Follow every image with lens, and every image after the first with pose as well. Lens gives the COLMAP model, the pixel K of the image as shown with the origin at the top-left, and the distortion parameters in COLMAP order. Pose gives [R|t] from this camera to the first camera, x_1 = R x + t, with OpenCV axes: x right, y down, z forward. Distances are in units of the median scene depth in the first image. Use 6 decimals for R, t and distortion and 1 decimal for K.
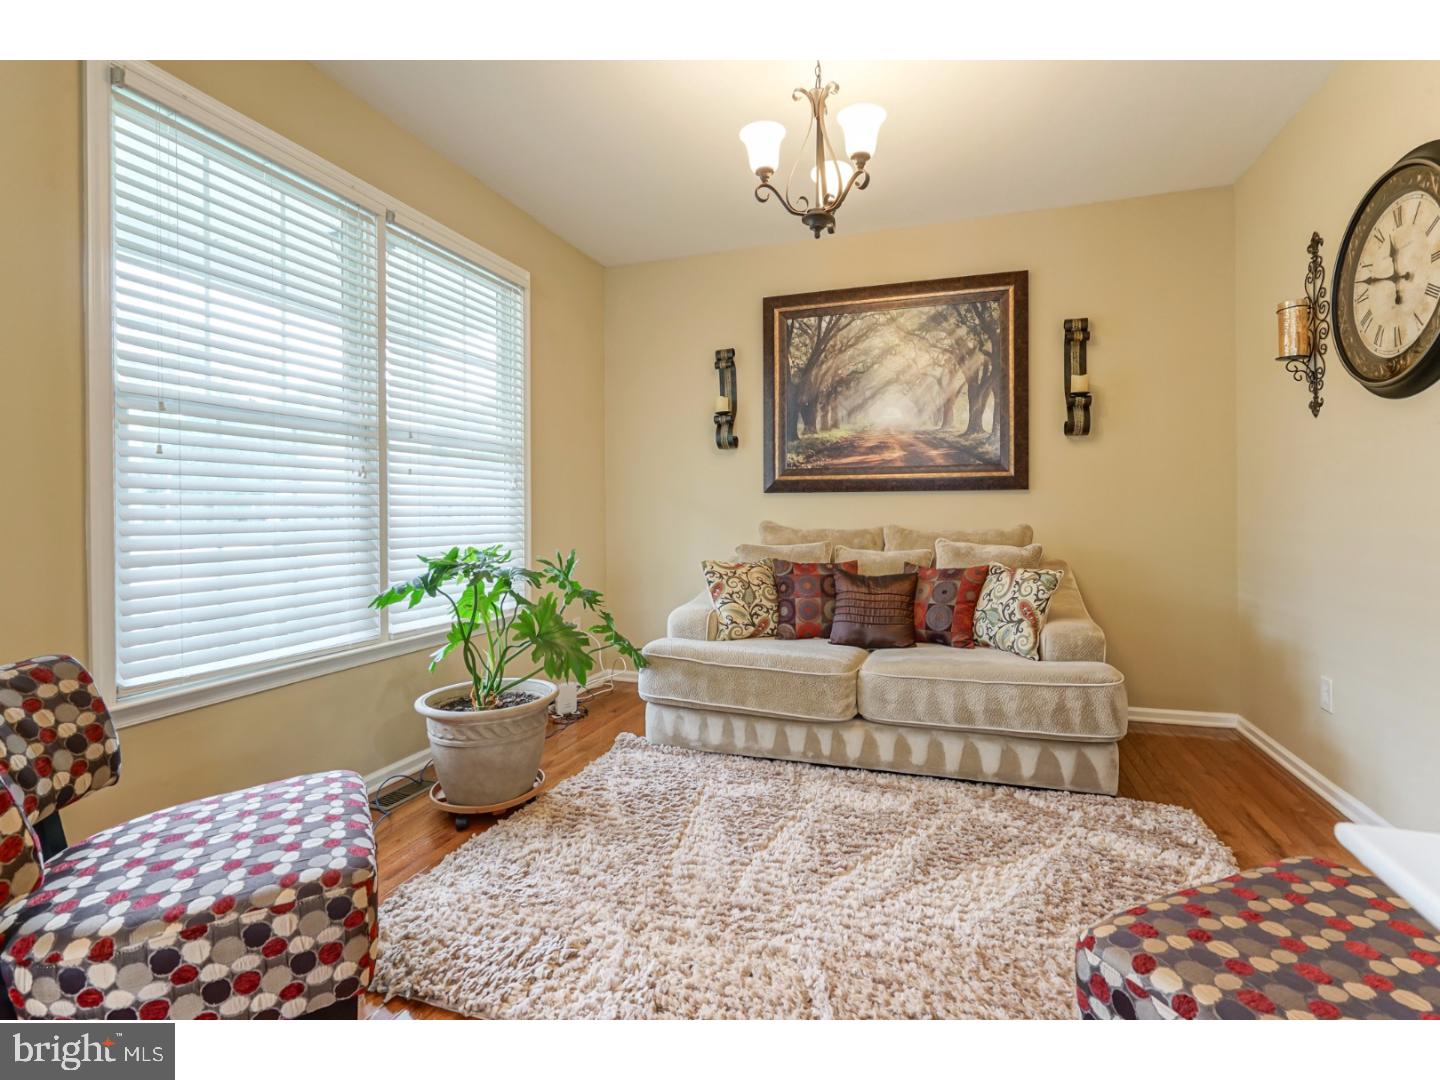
lens RADIAL K [[652.5, 0, 757.4], [0, 652.5, 511.7], [0, 0, 1]] dist [-0.002388, 0.000475]
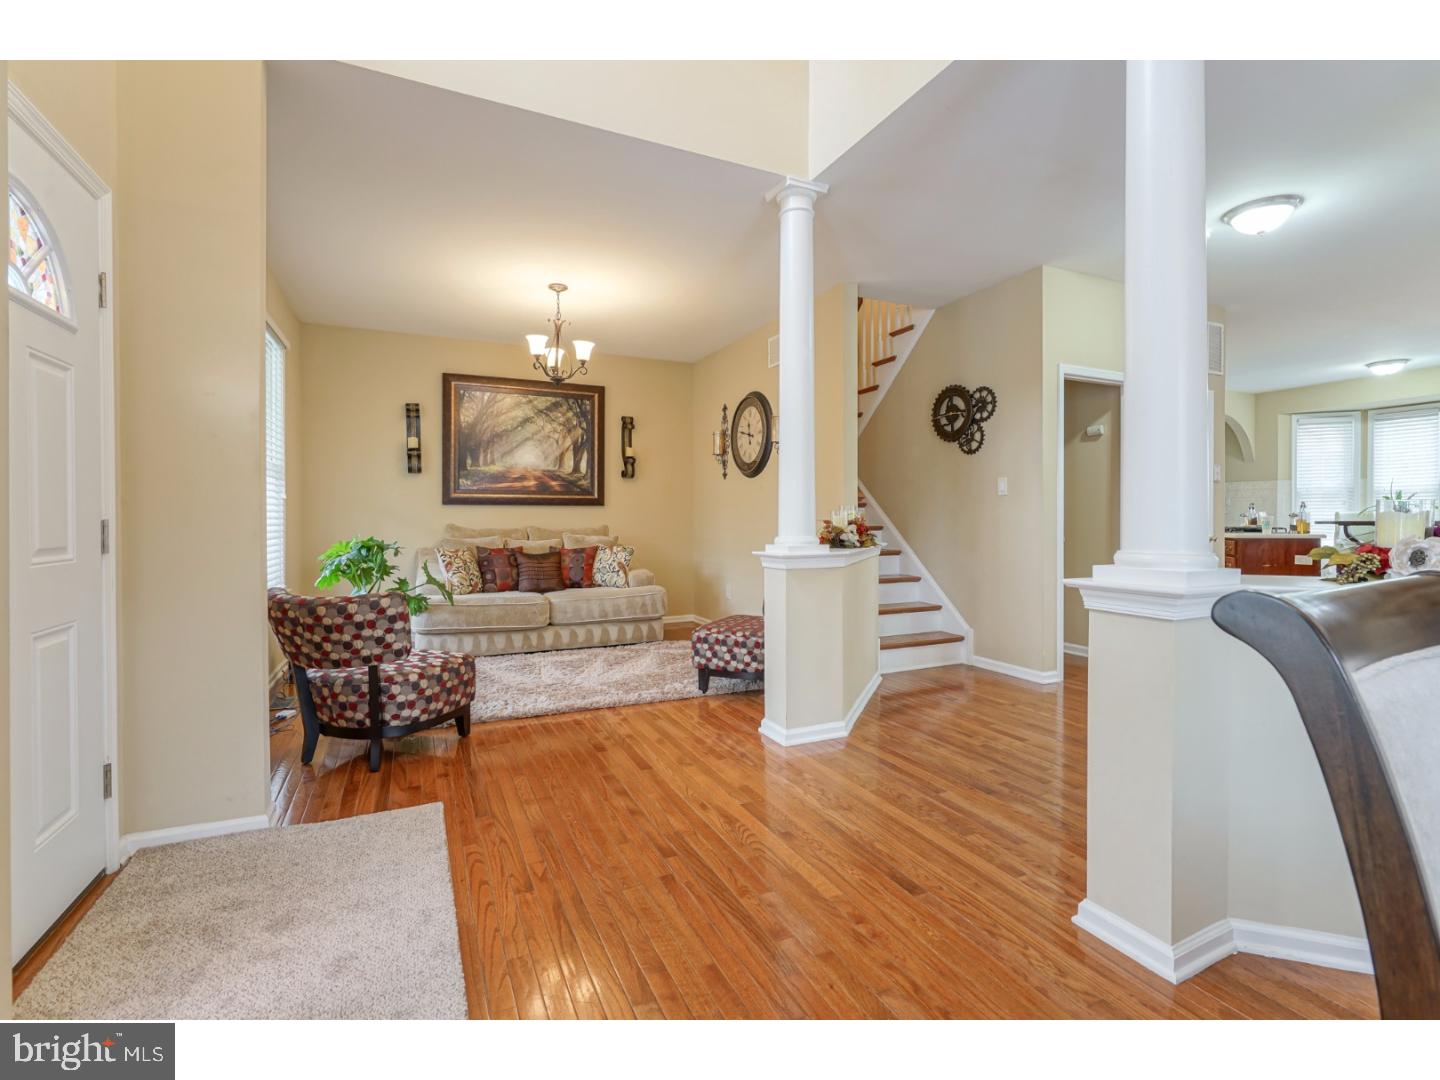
lens RADIAL K [[665.0, 0, 719.5], [0, 665.0, 524.7], [0, 0, 1]] dist [-0.003177, -0.000272]
pose [[0.733130, -0.002136, 0.680085, -0.670895], [-0.002344, 0.999981, 0.005667, 0.007815], [-0.680084, -0.005749, 0.733111, -0.641145]]
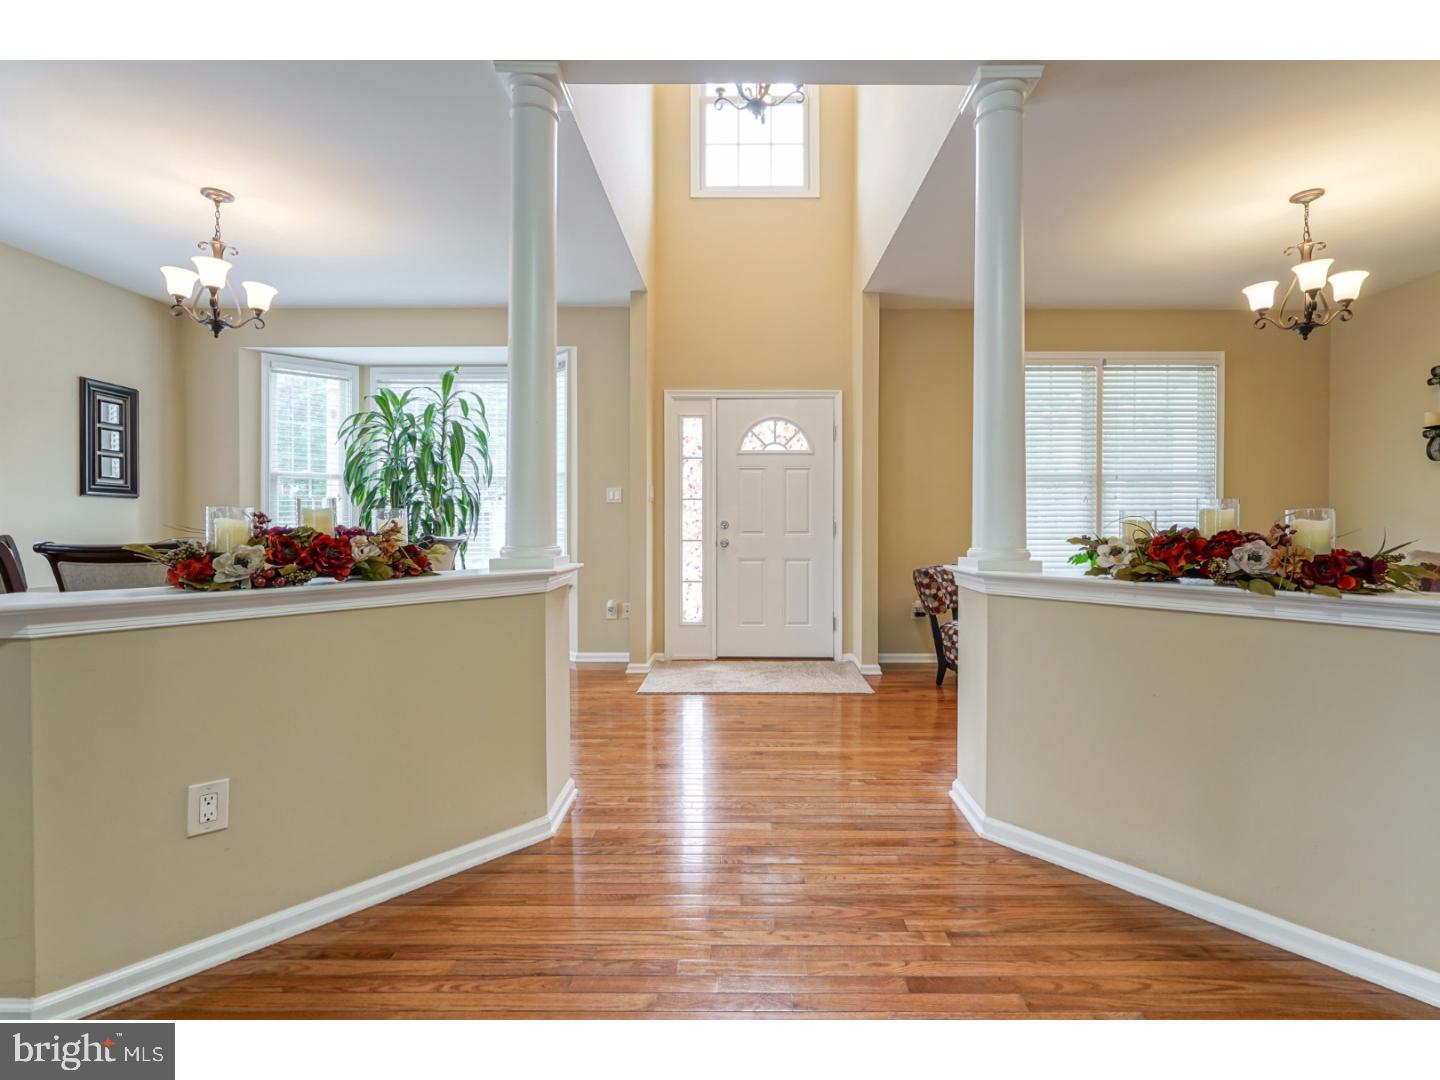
lens RADIAL K [[665.0, 0, 719.5], [0, 665.0, 524.7], [0, 0, 1]] dist [-0.003177, -0.000272]
pose [[0.263498, 0.013664, -0.964563, 0.828601], [-0.004110, 0.999907, 0.013042, -0.004796], [0.964651, 0.000528, 0.263530, -0.477995]]
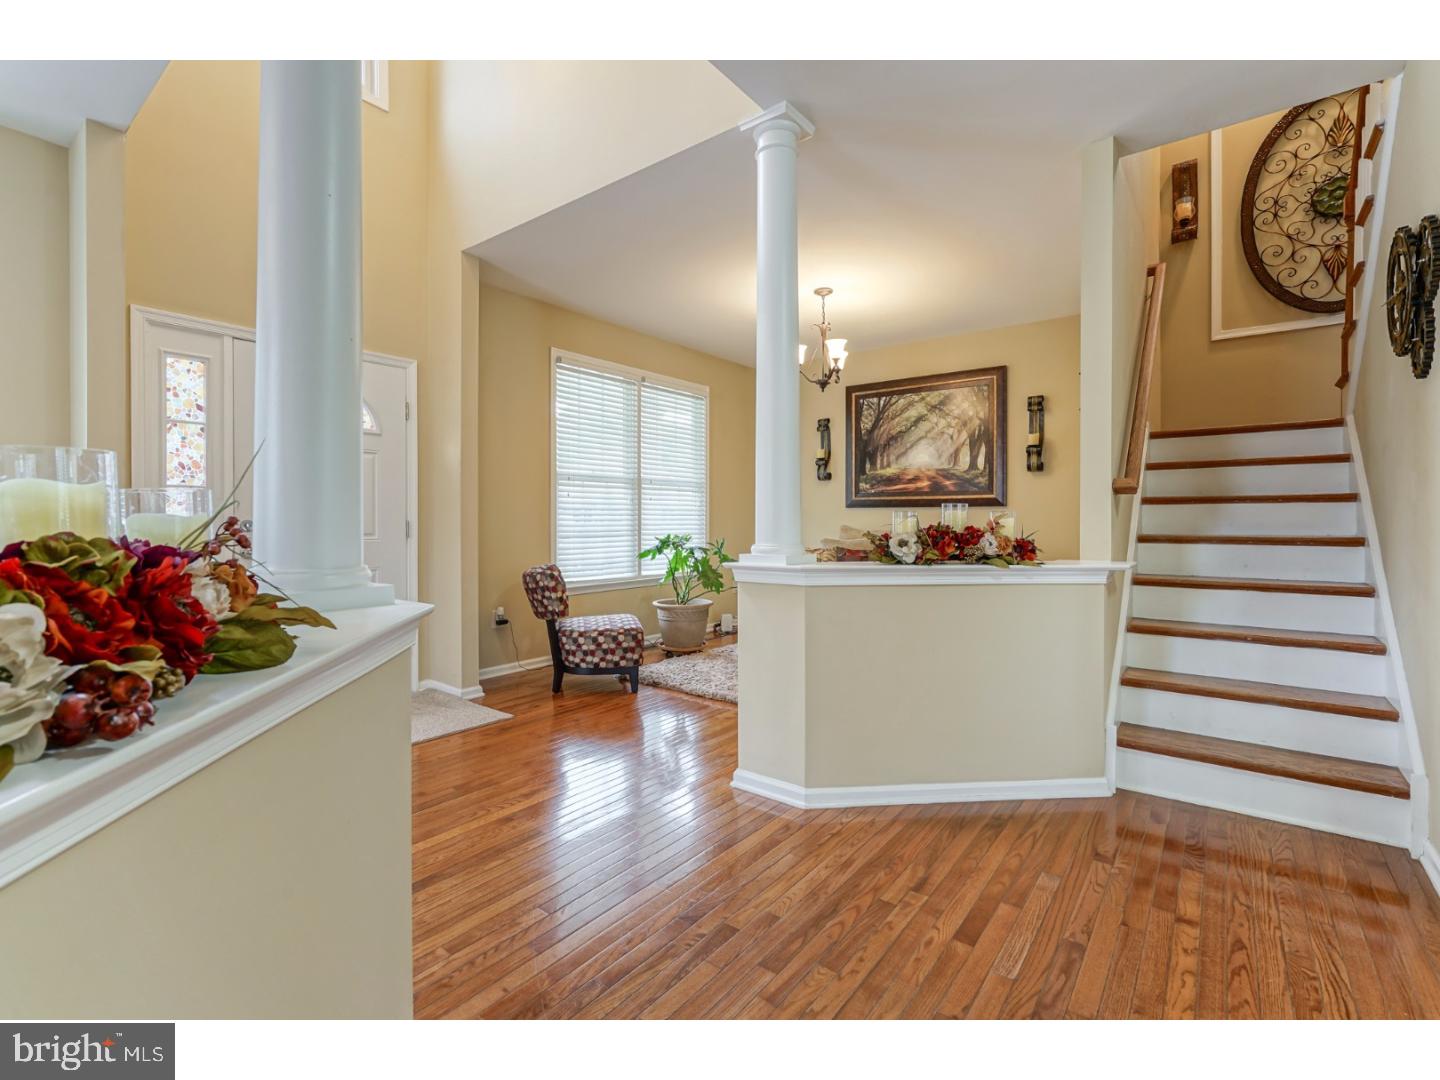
lens RADIAL K [[674.5, 0, 724.1], [0, 674.5, 524.3], [0, 0, 1]] dist [-0.001981, 0.000166]
pose [[0.933340, 0.009231, -0.358876, 0.397473], [-0.006342, 0.999937, 0.009226, -0.002203], [0.358938, -0.006335, 0.933340, -0.800611]]
